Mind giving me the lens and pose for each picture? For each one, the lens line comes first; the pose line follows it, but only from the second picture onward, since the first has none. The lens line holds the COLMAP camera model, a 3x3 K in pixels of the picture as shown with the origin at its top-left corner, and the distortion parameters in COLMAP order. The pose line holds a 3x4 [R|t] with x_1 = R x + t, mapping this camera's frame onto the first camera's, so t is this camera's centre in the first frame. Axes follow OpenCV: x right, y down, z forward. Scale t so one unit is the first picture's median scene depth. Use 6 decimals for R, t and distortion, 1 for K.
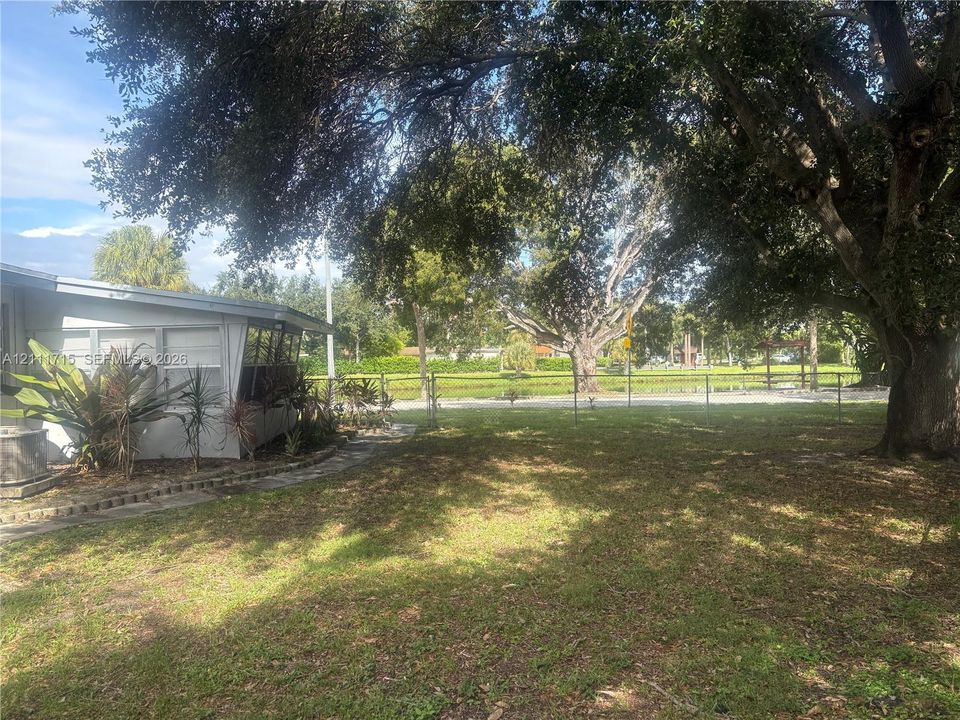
lens RADIAL K [[727.3, 0, 478.3], [0, 727.3, 357.1], [0, 0, 1]] dist [0.052182, -0.057726]
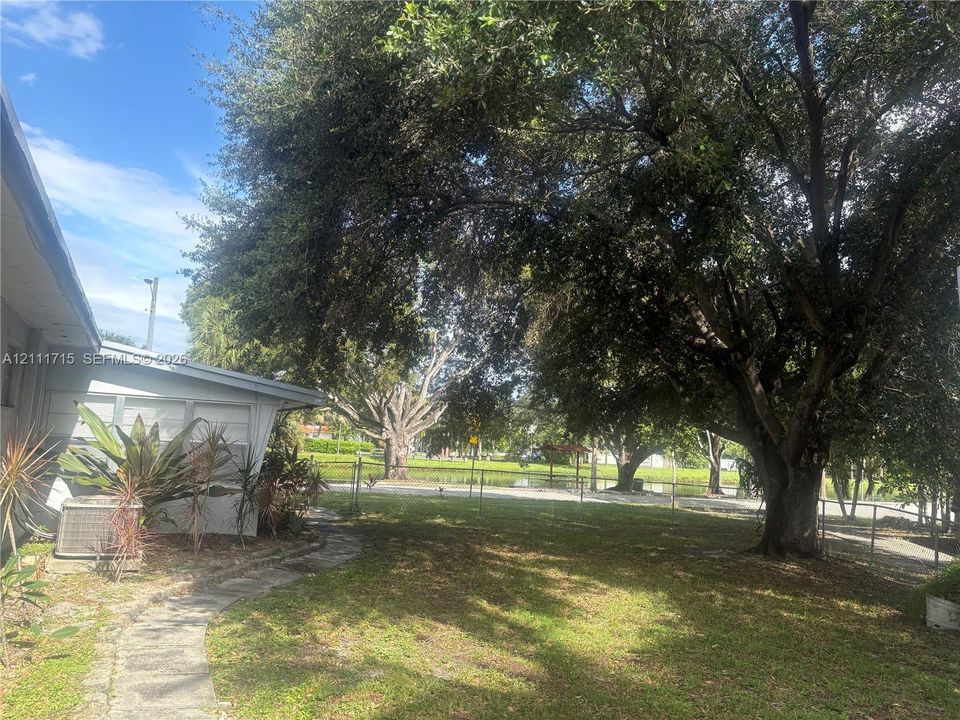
lens RADIAL K [[727.3, 0, 478.3], [0, 727.3, 357.1], [0, 0, 1]] dist [0.052182, -0.057726]
pose [[0.930383, 0.125164, 0.344559, -0.420704], [-0.085620, 0.988104, -0.127746, -0.004540], [-0.356449, 0.089352, 0.930032, -0.086990]]
